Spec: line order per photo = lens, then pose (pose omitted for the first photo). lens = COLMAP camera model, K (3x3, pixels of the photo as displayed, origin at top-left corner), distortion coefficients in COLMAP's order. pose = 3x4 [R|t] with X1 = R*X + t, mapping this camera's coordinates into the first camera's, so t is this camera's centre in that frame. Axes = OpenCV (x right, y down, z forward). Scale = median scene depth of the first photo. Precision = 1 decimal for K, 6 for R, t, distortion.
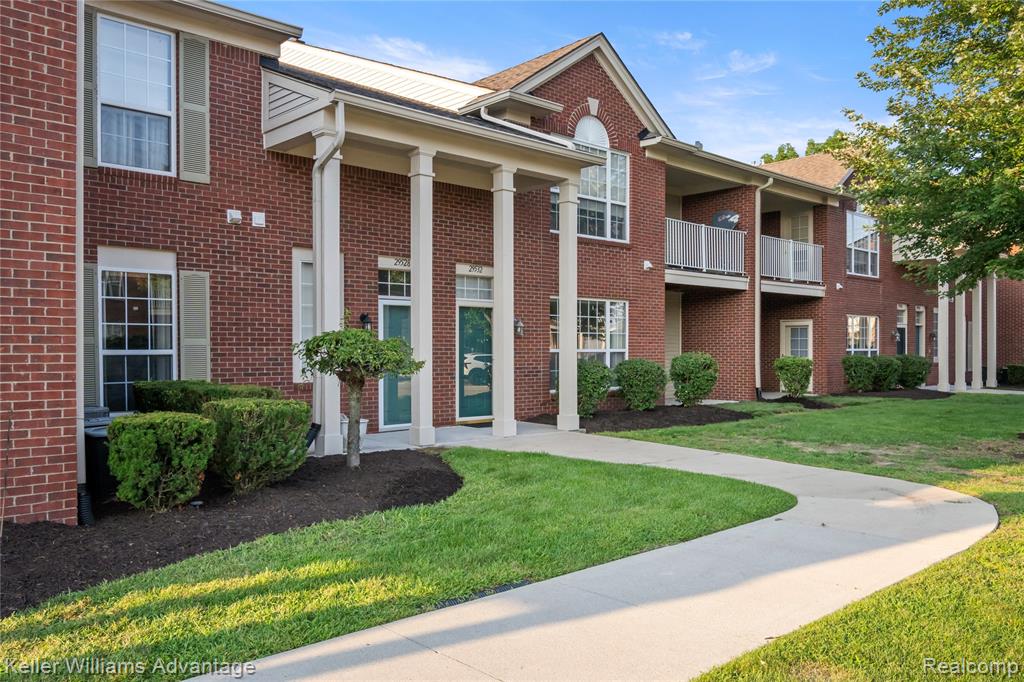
lens RADIAL K [[791.7, 0, 512.1], [0, 791.7, 351.3], [0, 0, 1]] dist [0.029786, -0.000442]
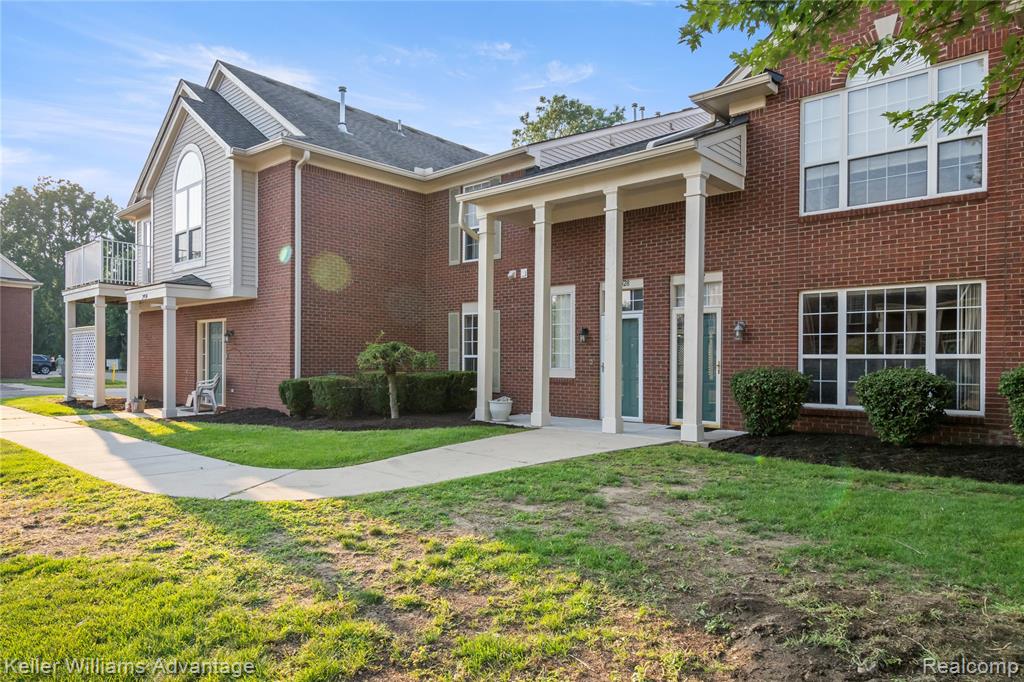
lens RADIAL K [[630.8, 0, 513.1], [0, 630.8, 357.5], [0, 0, 1]] dist [0.003031, 0.000595]
pose [[0.097710, 0.005078, -0.995202, 0.824458], [-0.001822, 0.999986, 0.004924, -0.002838], [0.995213, 0.001332, 0.097718, 0.751788]]
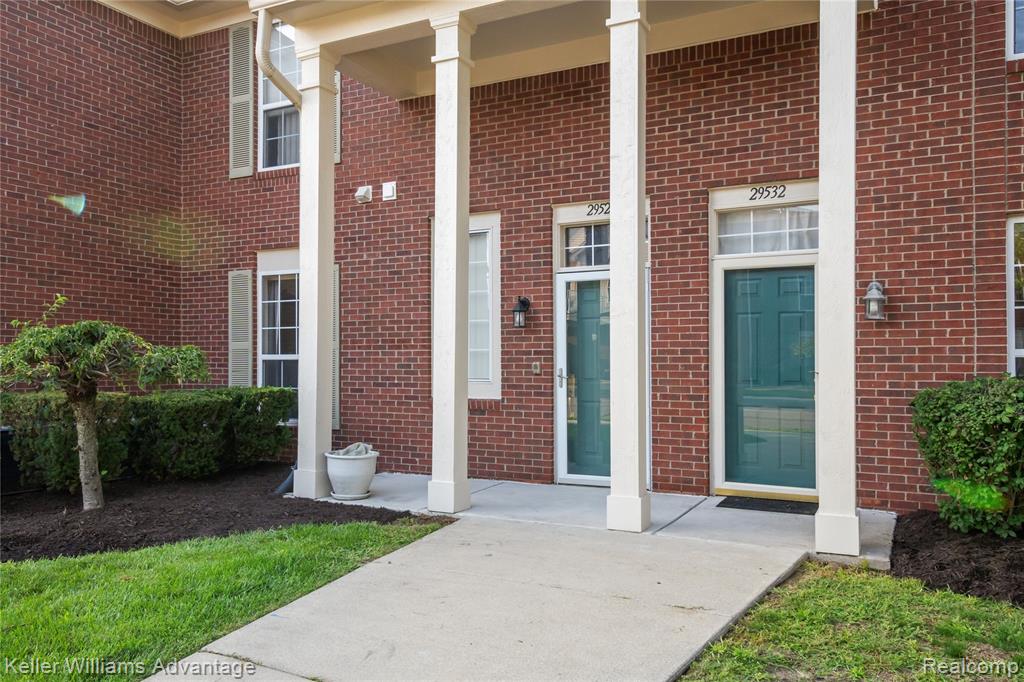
lens RADIAL K [[791.7, 0, 512.1], [0, 791.7, 351.3], [0, 0, 1]] dist [0.029786, -0.000442]
pose [[0.340063, -0.006825, -0.940378, 0.414758], [0.001291, 0.999976, -0.006791, 0.000828], [0.940402, 0.001096, 0.340064, 0.742849]]
